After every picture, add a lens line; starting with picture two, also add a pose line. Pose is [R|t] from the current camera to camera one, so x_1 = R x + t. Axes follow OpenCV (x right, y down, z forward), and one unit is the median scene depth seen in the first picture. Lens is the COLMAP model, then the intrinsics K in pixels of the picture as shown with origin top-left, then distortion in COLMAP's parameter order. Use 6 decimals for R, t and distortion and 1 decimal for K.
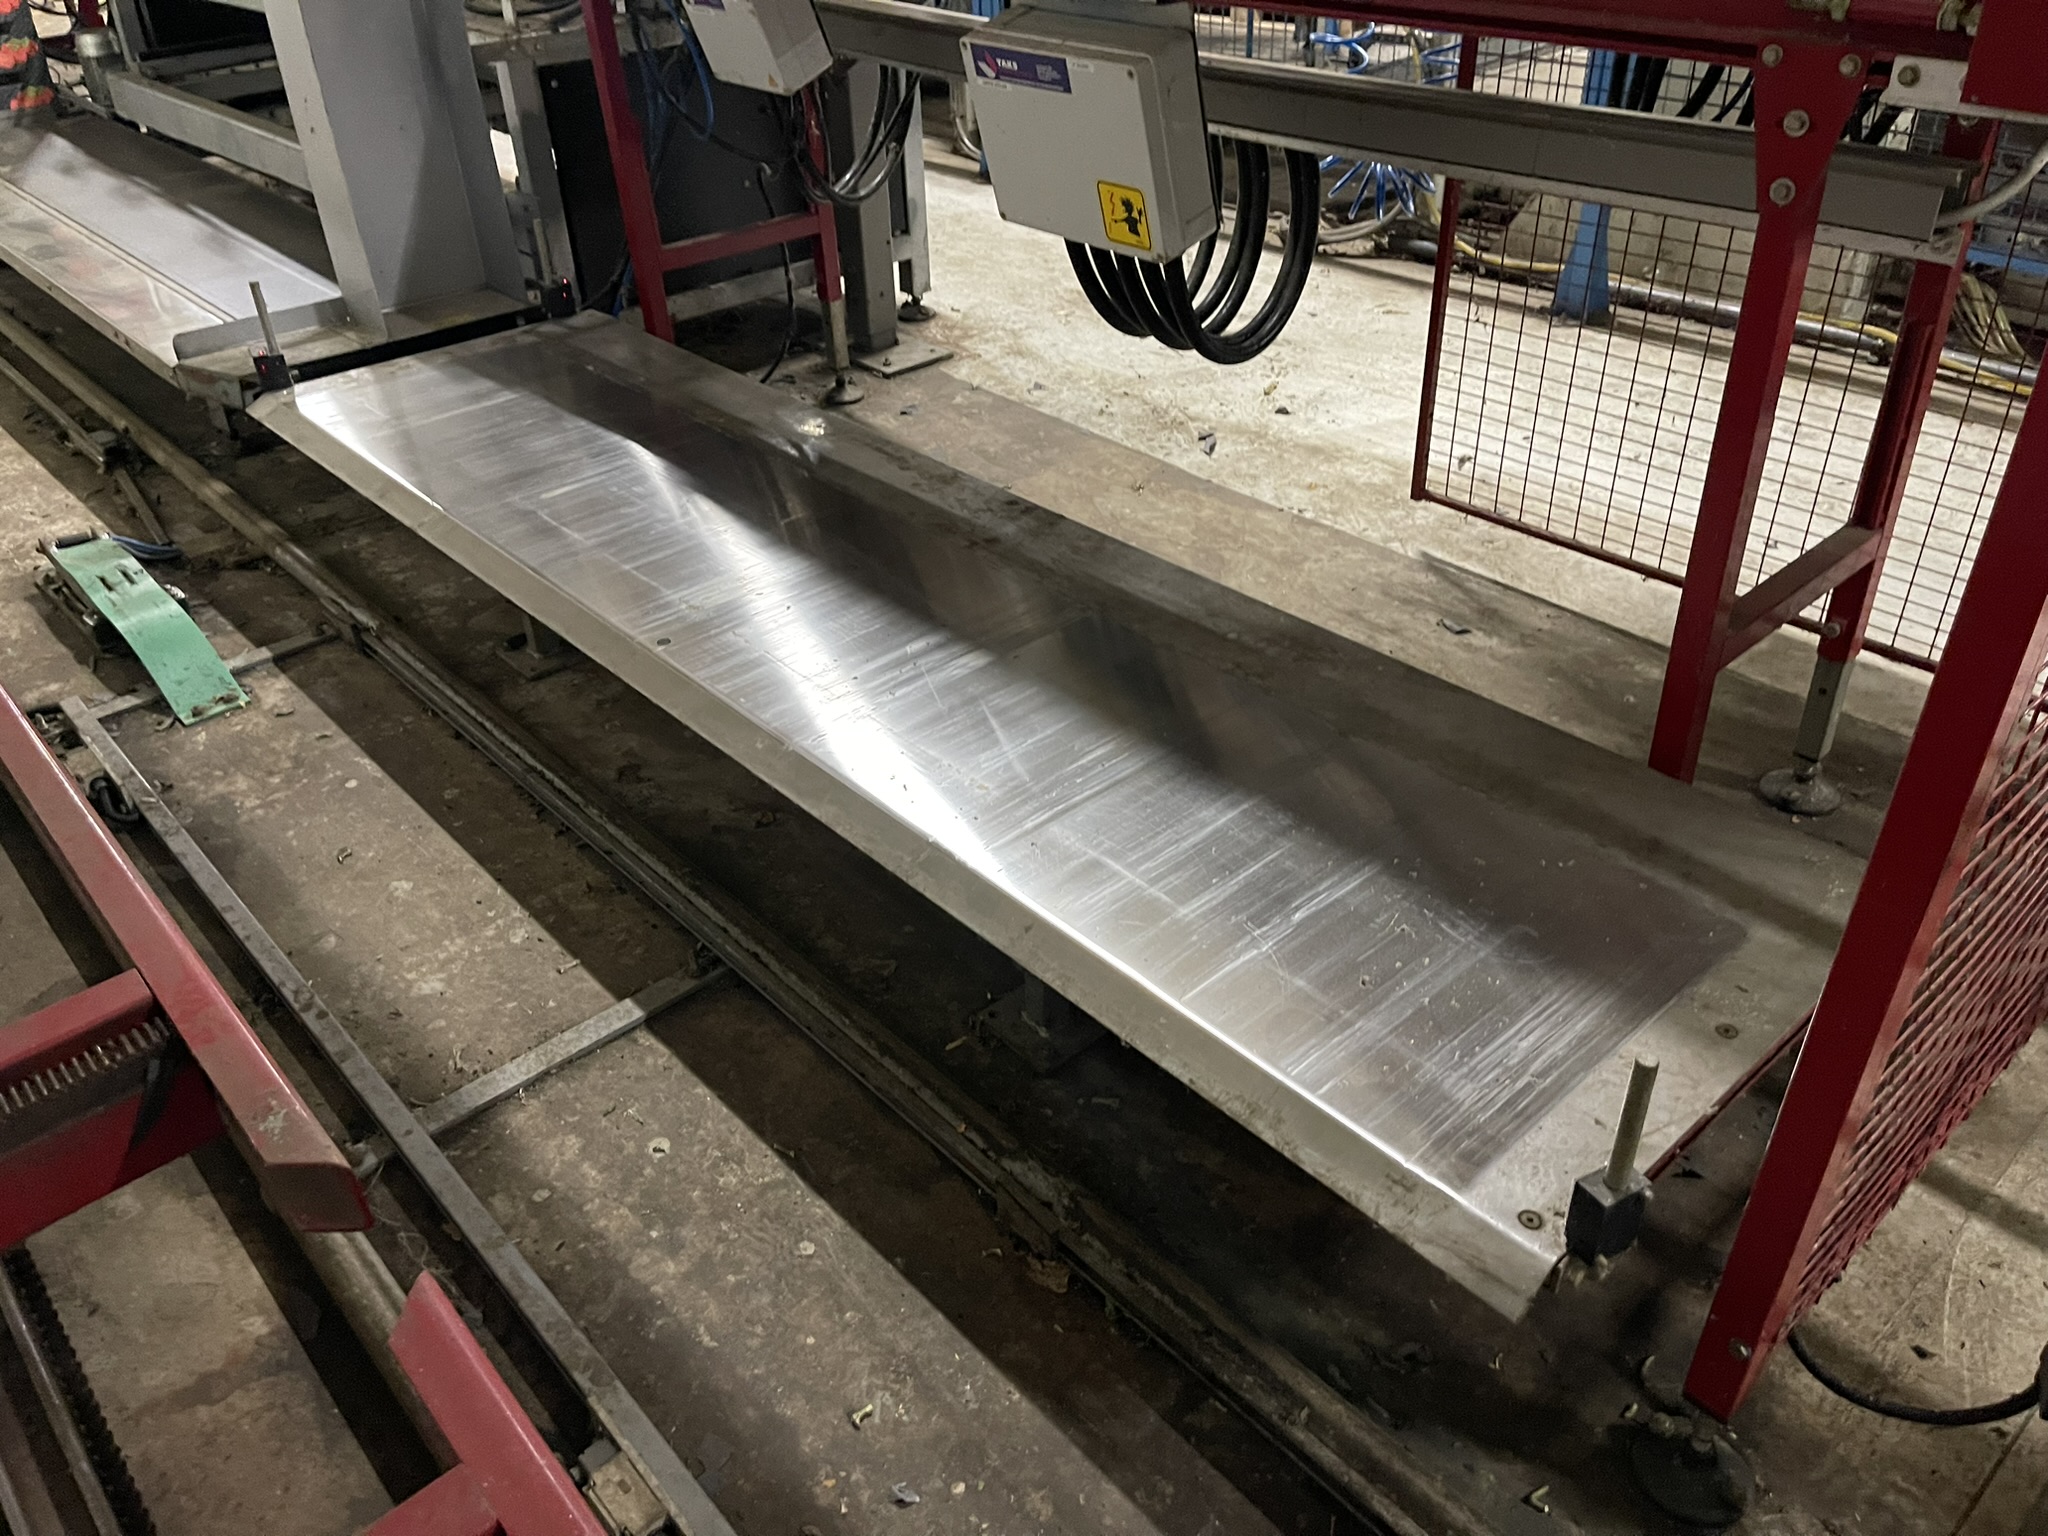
lens RADIAL K [[1550.4, 0, 1008.3], [0, 1550.4, 766.6], [0, 0, 1]] dist [0.025558, 0.000216]
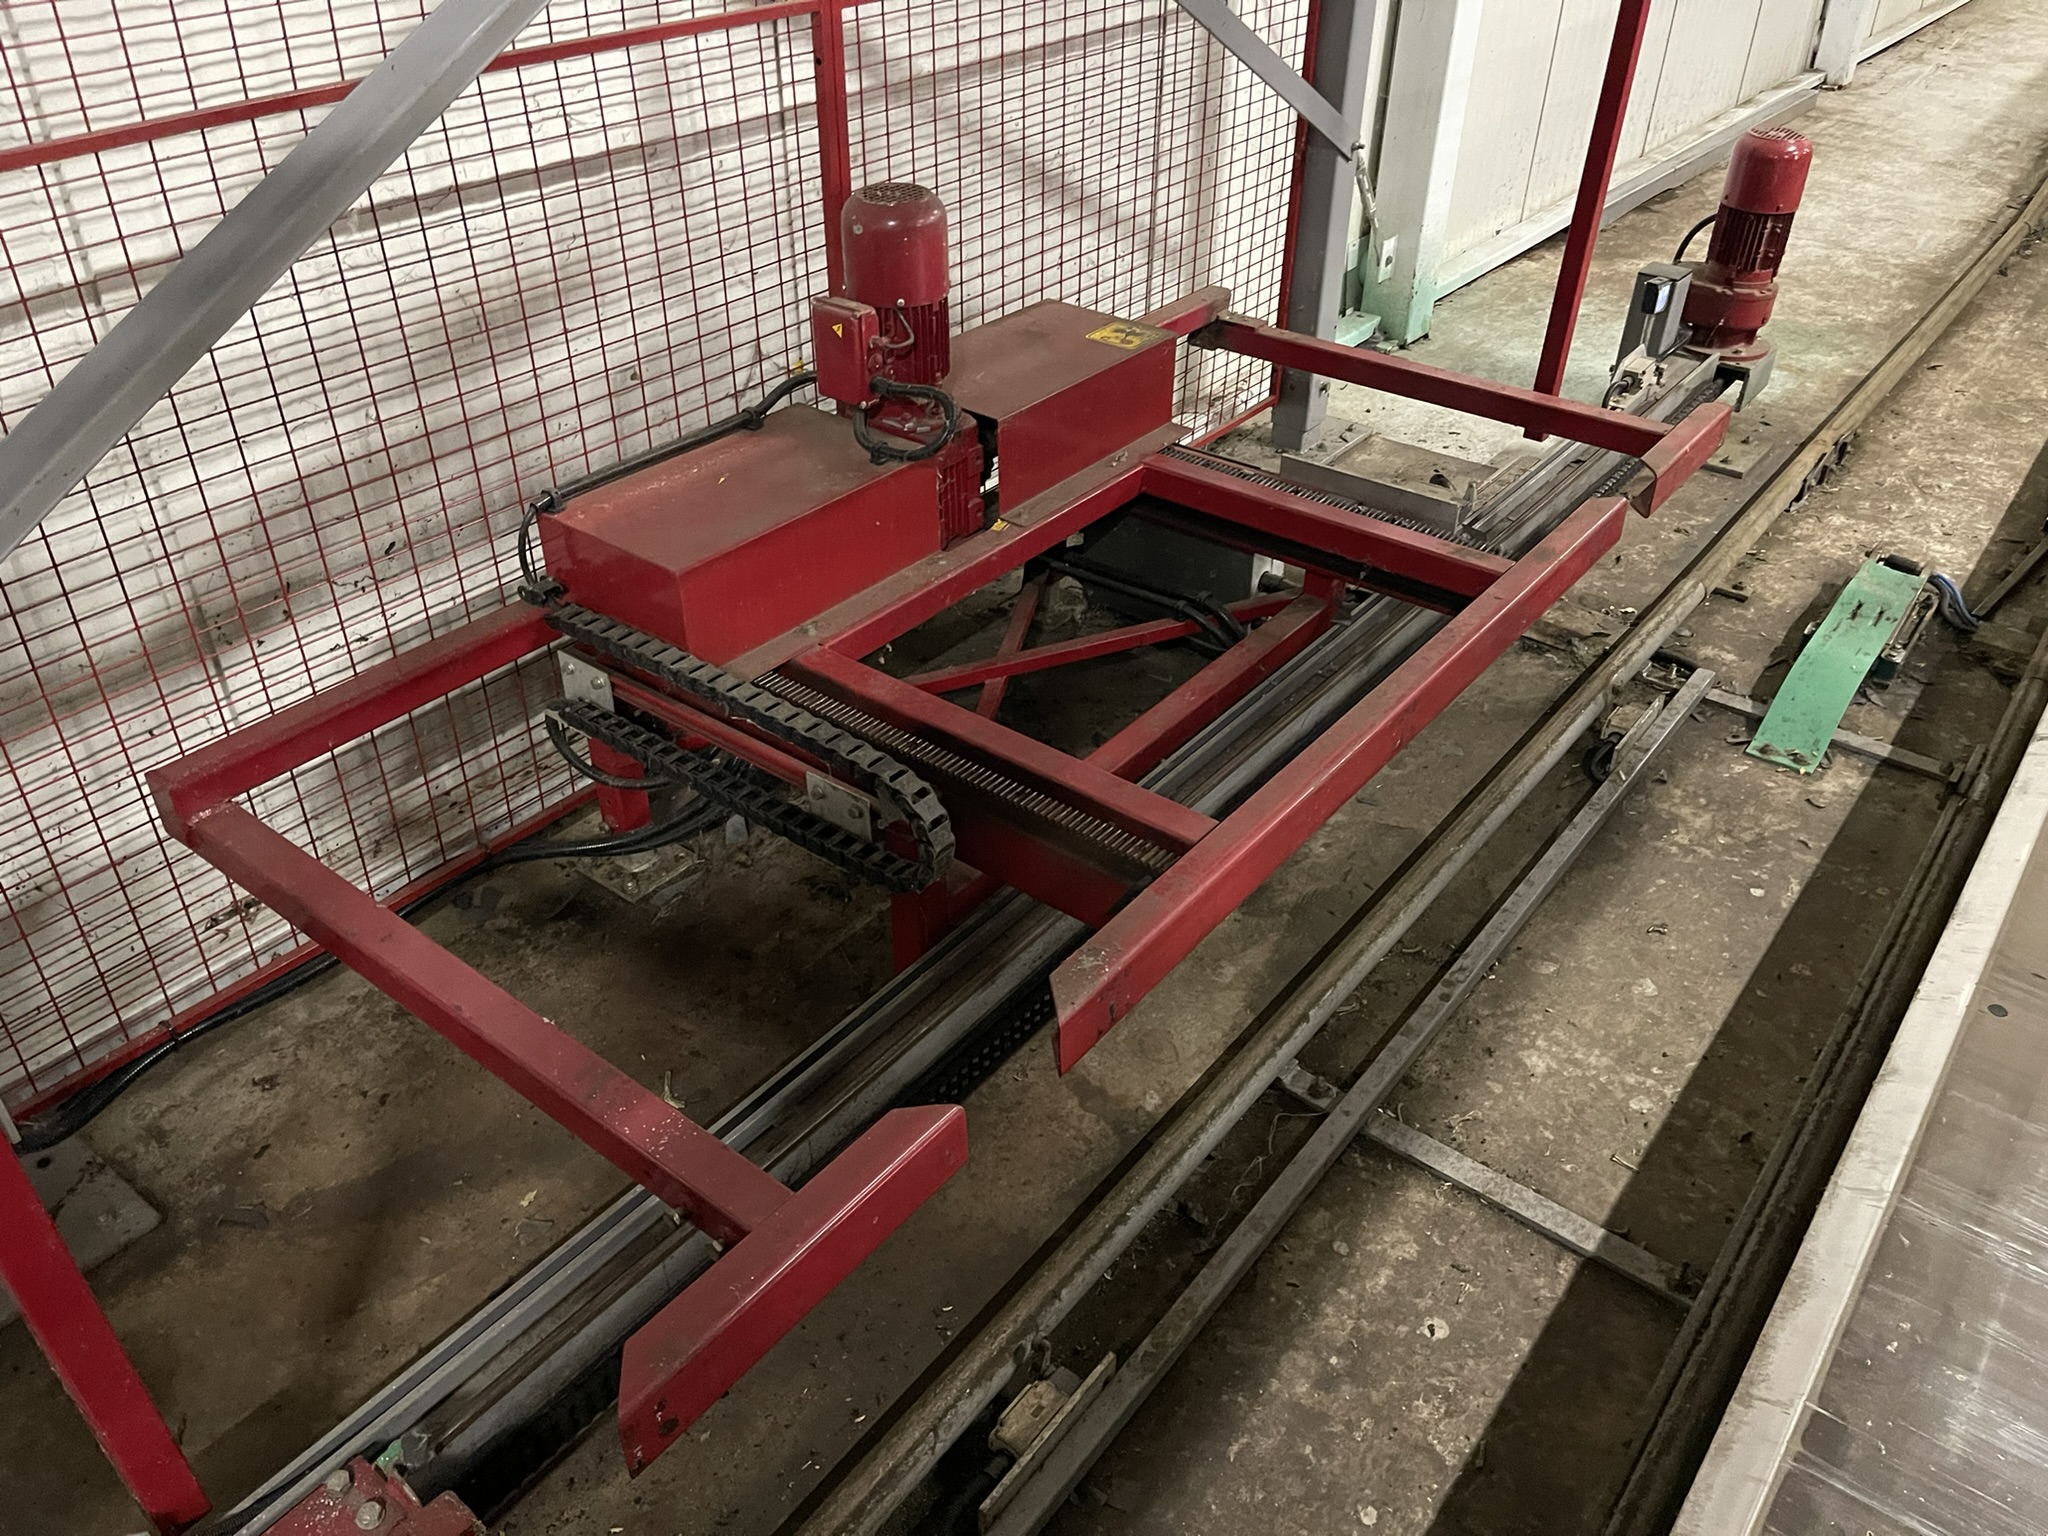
lens RADIAL K [[1550.4, 0, 1008.3], [0, 1550.4, 766.6], [0, 0, 1]] dist [0.025558, 0.000216]
pose [[0.175445, 0.594231, -0.784926, 0.244129], [-0.565805, 0.713326, 0.413558, -0.219990], [0.805657, 0.371558, 0.461369, 0.206430]]
